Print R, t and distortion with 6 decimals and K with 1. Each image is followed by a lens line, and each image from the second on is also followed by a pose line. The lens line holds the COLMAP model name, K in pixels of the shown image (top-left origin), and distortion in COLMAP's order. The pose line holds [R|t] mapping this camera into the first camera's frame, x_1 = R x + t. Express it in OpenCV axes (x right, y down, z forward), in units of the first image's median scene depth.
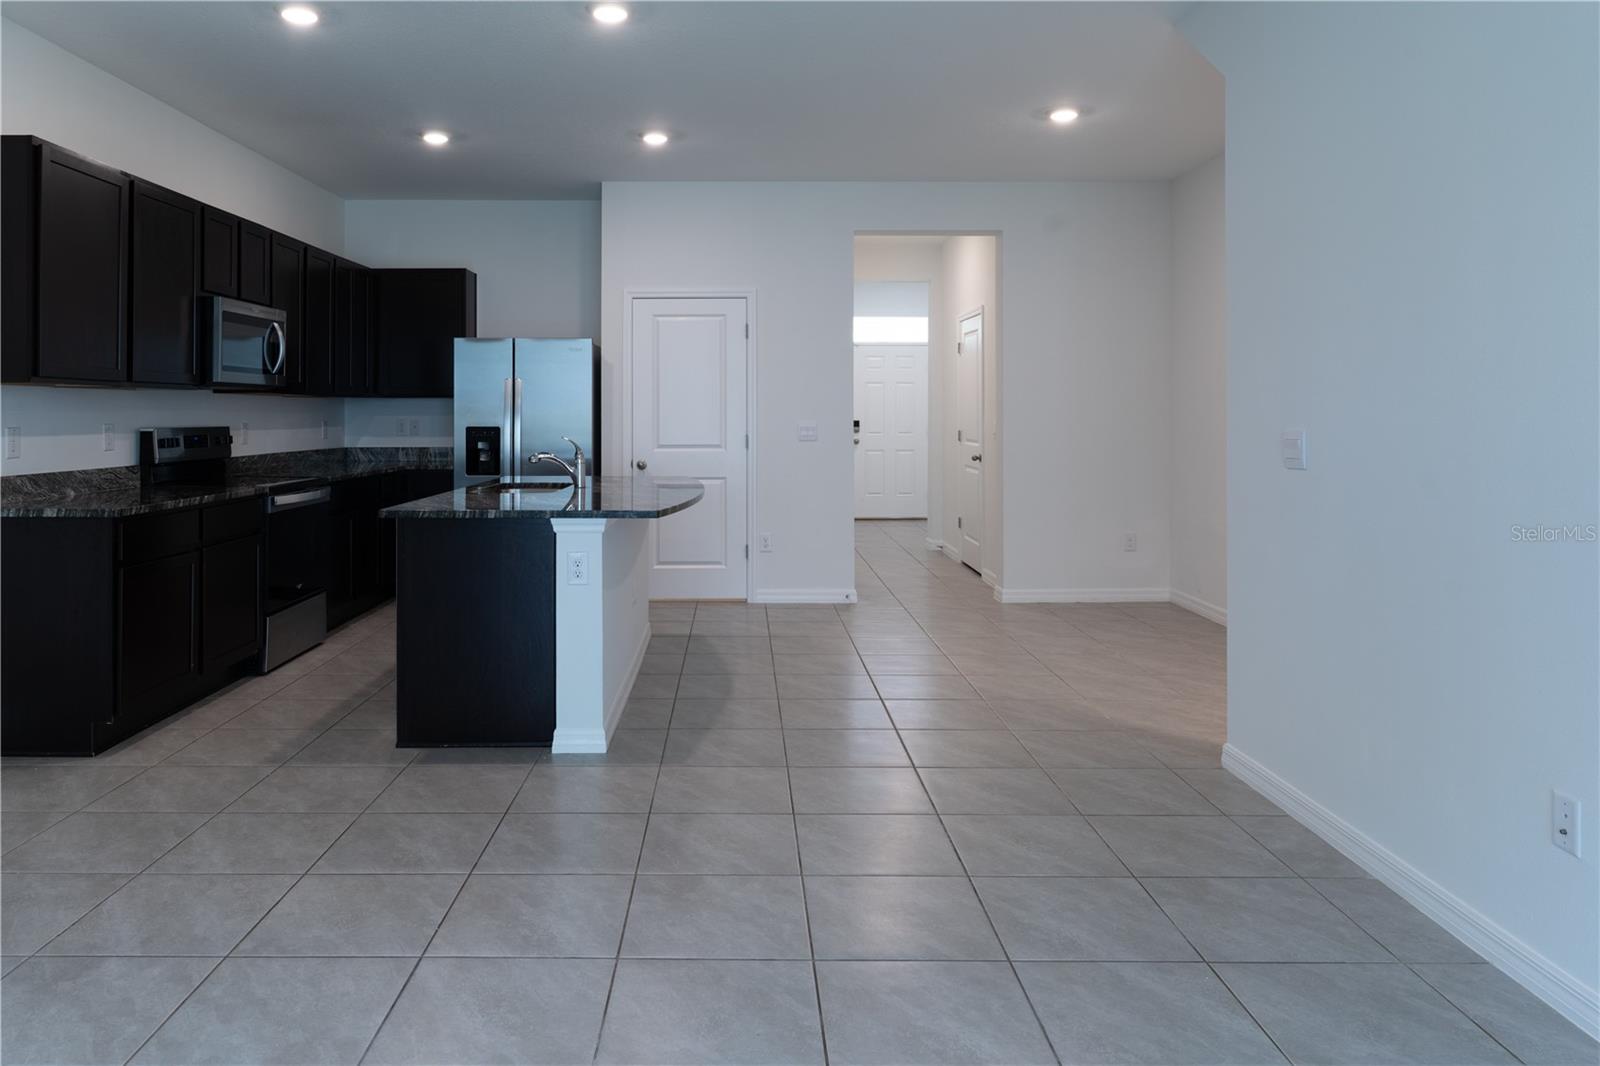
lens RADIAL K [[1088.0, 0, 739.0], [0, 1088.0, 409.8], [0, 0, 1]] dist [-0.005418, 0.002619]
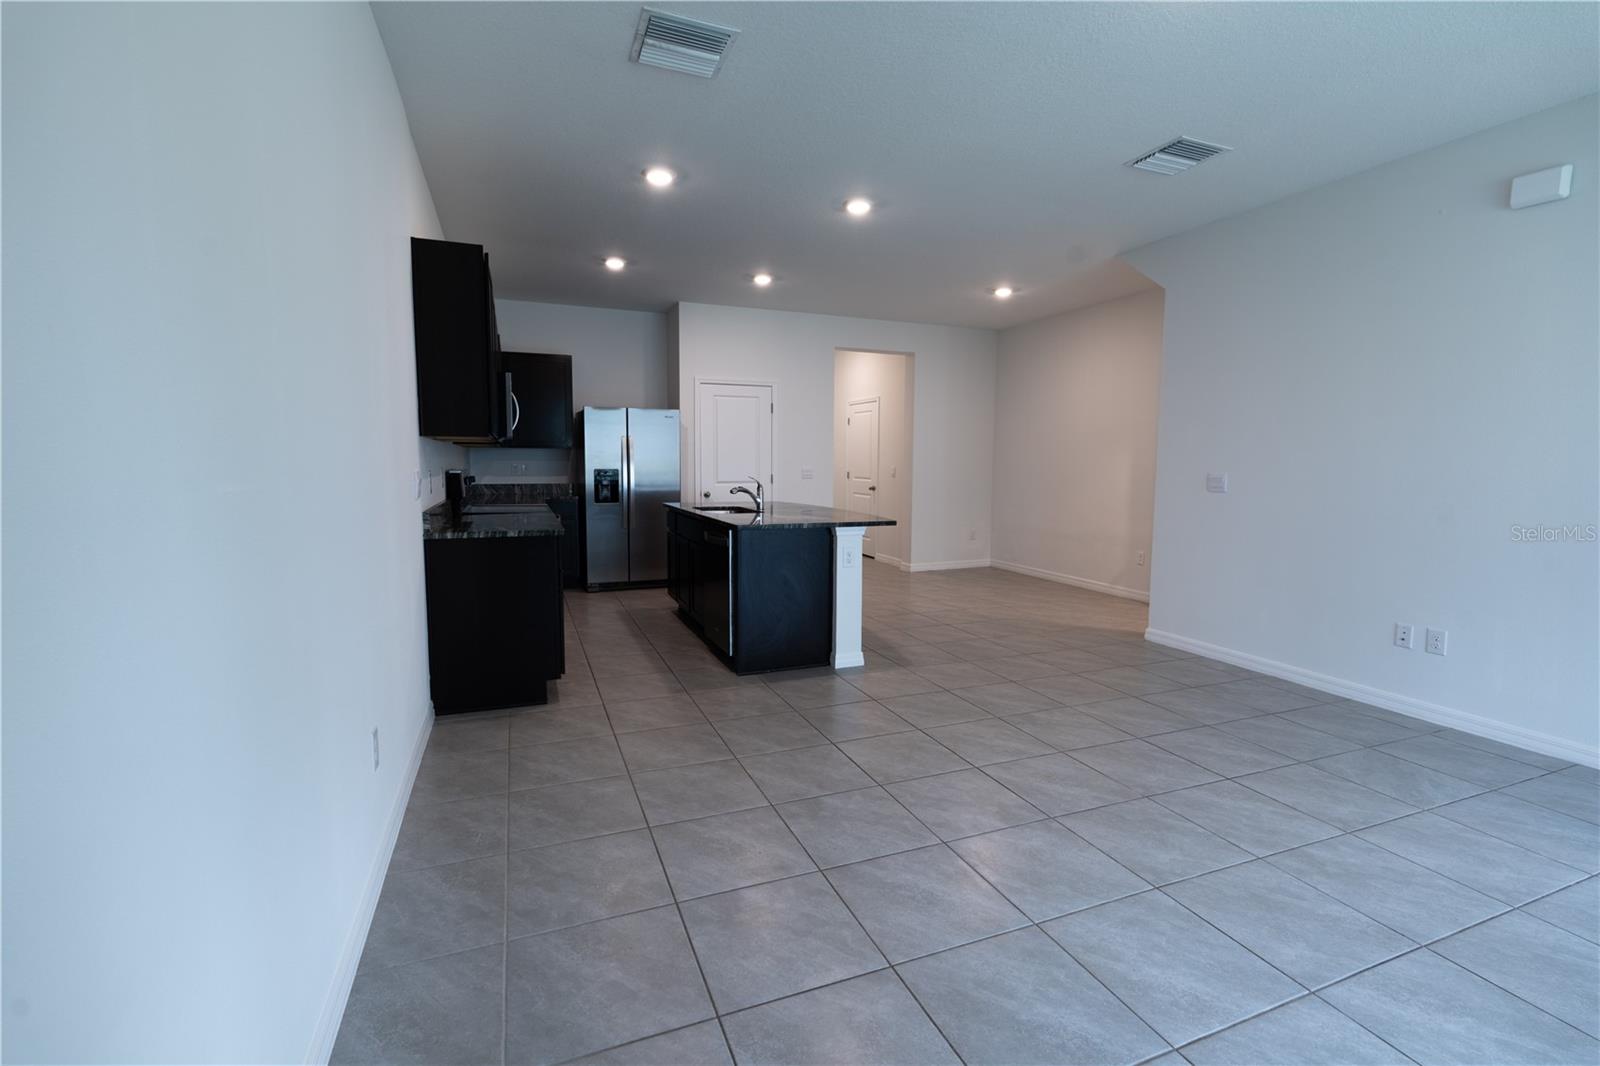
lens RADIAL K [[721.0, 0, 801.3], [0, 721.0, 542.8], [0, 0, 1]] dist [-0.004549, -0.000396]
pose [[0.923488, -0.037147, 0.381824, -0.499018], [-0.007945, 0.993235, 0.115847, -0.000844], [-0.383545, -0.110017, 0.916946, 0.028205]]
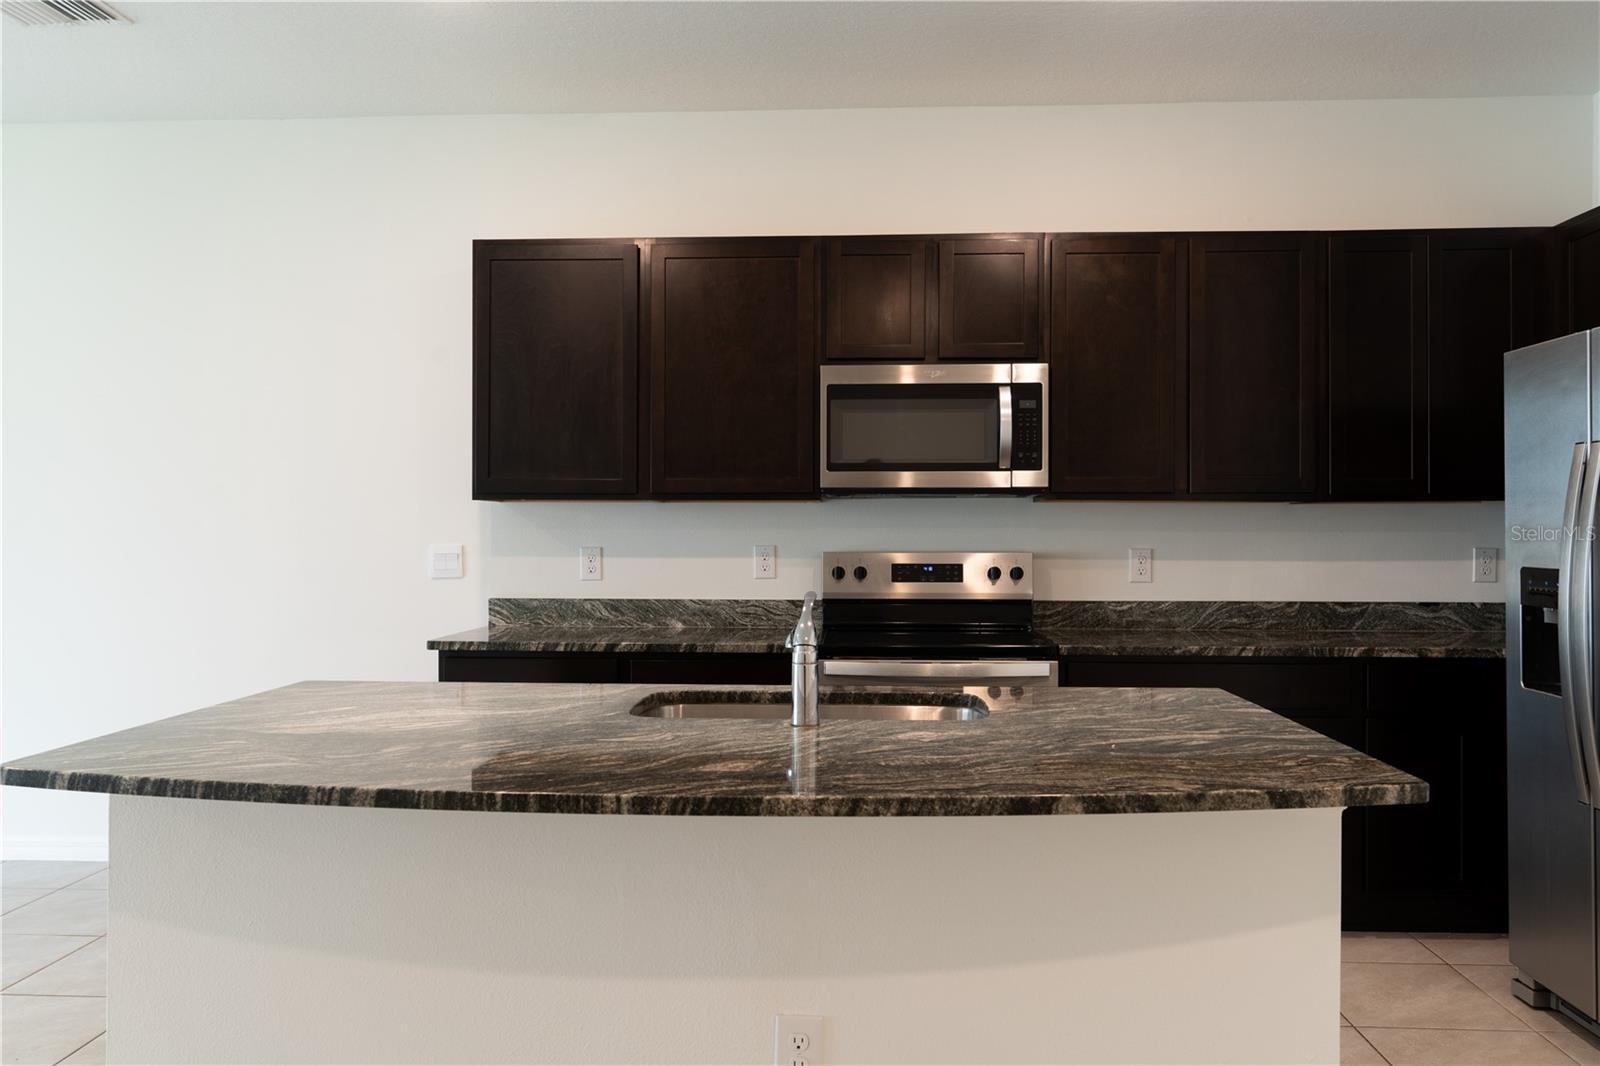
lens RADIAL K [[1167.4, 0, 802.0], [0, 1167.4, 539.4], [0, 0, 1]] dist [-0.000925, 0.000995]
pose [[-0.049381, 0.006696, -0.998758, 0.279843], [0.000691, 0.999978, 0.006670, 0.002503], [0.998780, -0.000361, -0.049385, 1.049088]]
